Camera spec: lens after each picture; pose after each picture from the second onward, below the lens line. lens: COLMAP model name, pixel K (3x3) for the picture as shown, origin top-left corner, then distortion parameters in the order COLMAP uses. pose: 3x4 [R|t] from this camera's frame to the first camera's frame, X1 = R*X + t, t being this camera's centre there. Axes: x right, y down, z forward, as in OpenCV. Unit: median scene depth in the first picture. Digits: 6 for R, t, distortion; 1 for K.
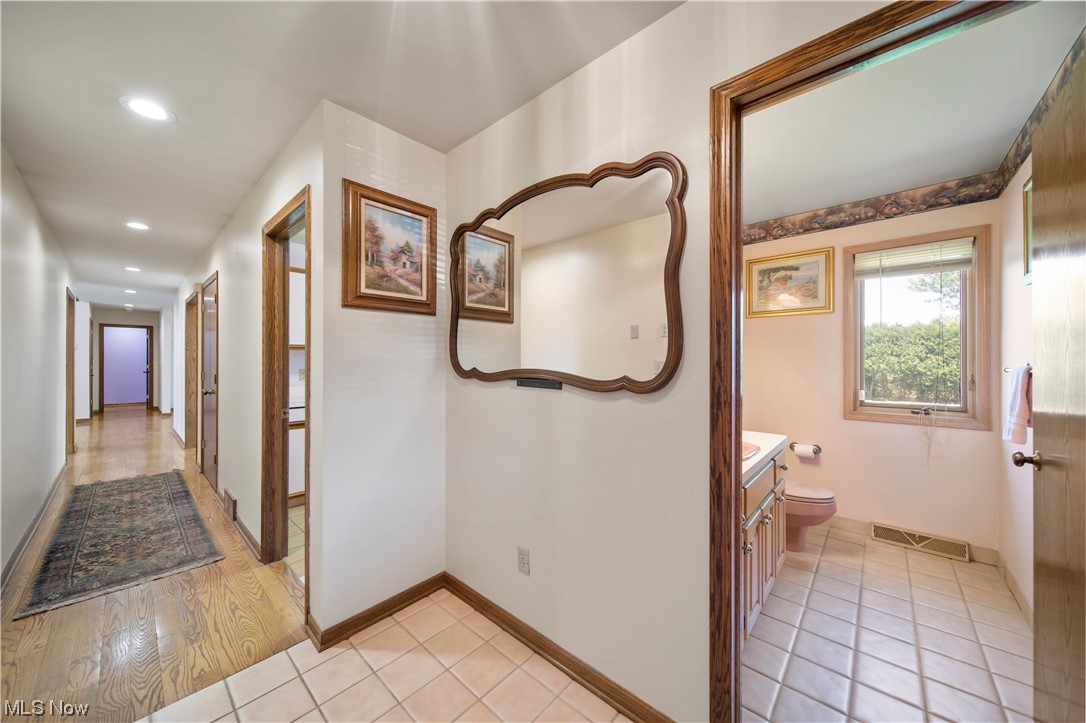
lens RADIAL K [[379.8, 0, 541.6], [0, 379.8, 360.9], [0, 0, 1]] dist [0.000754, -0.000019]
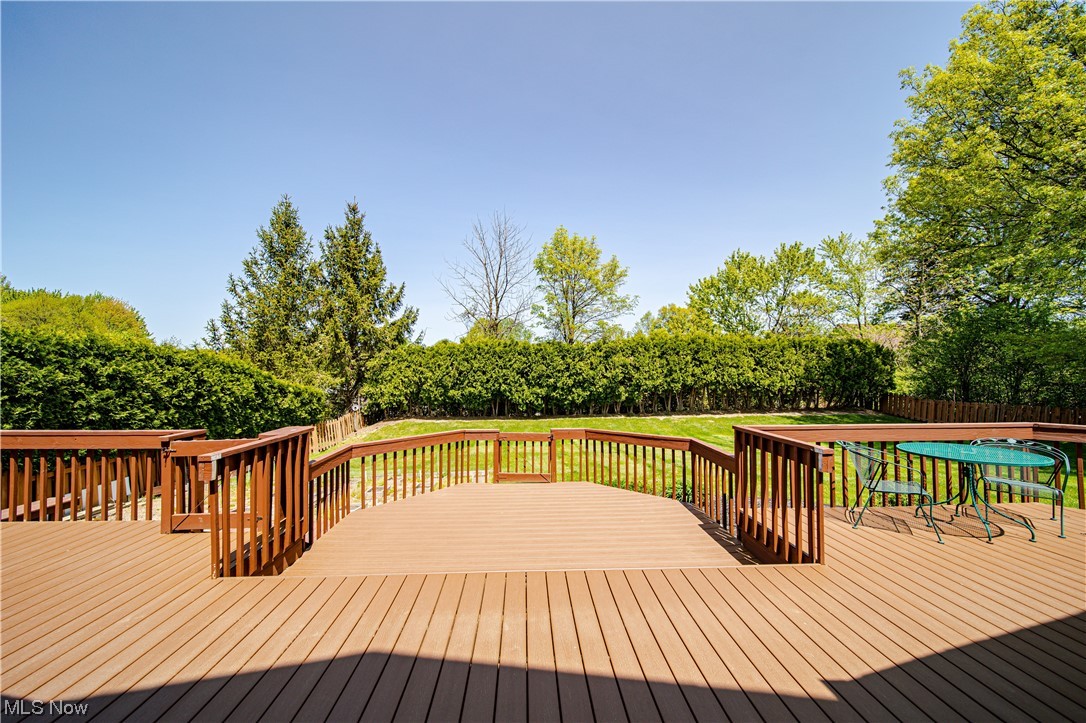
lens RADIAL K [[379.8, 0, 541.1], [0, 379.8, 366.9], [0, 0, 1]] dist [0.000754, -0.000019]
pose [[0.707837, 0.007790, 0.706332, -0.696621], [0.001924, 0.999914, -0.012956, -0.019027], [-0.706373, 0.010529, 0.707762, 4.588126]]
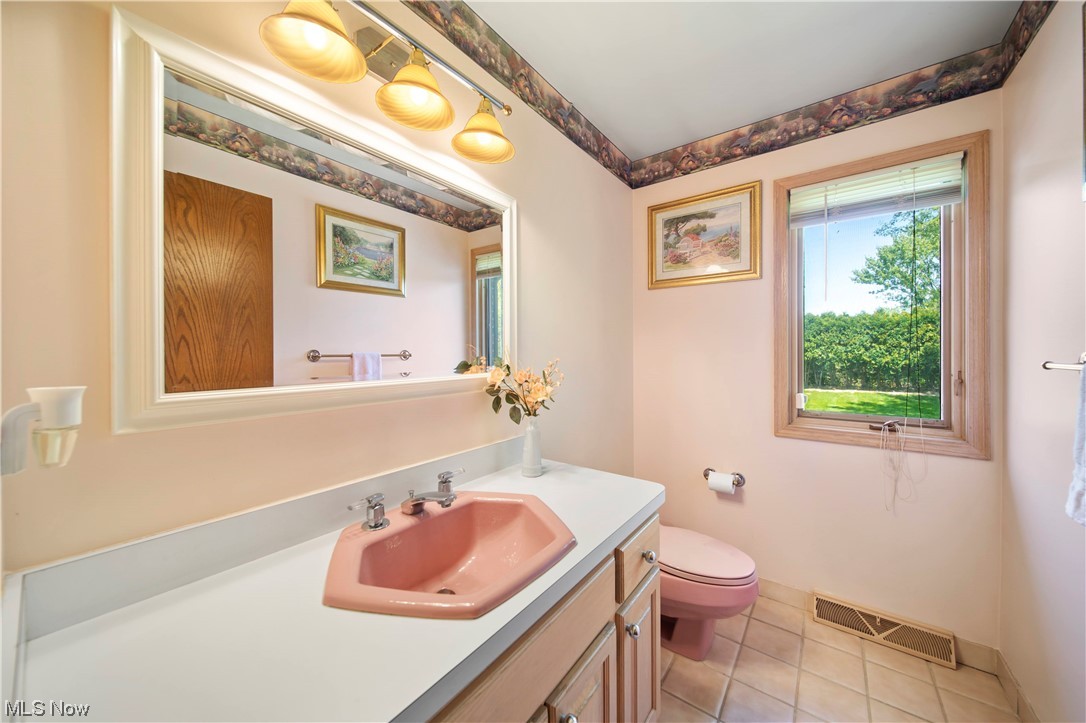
lens RADIAL K [[379.8, 0, 544.1], [0, 379.8, 352.7], [0, 0, 1]] dist [0.000754, -0.000019]
pose [[0.996450, -0.003648, 0.084104, 0.335122], [0.003321, 0.999986, 0.004030, 0.001162], [-0.084118, -0.003737, 0.996449, 0.368543]]
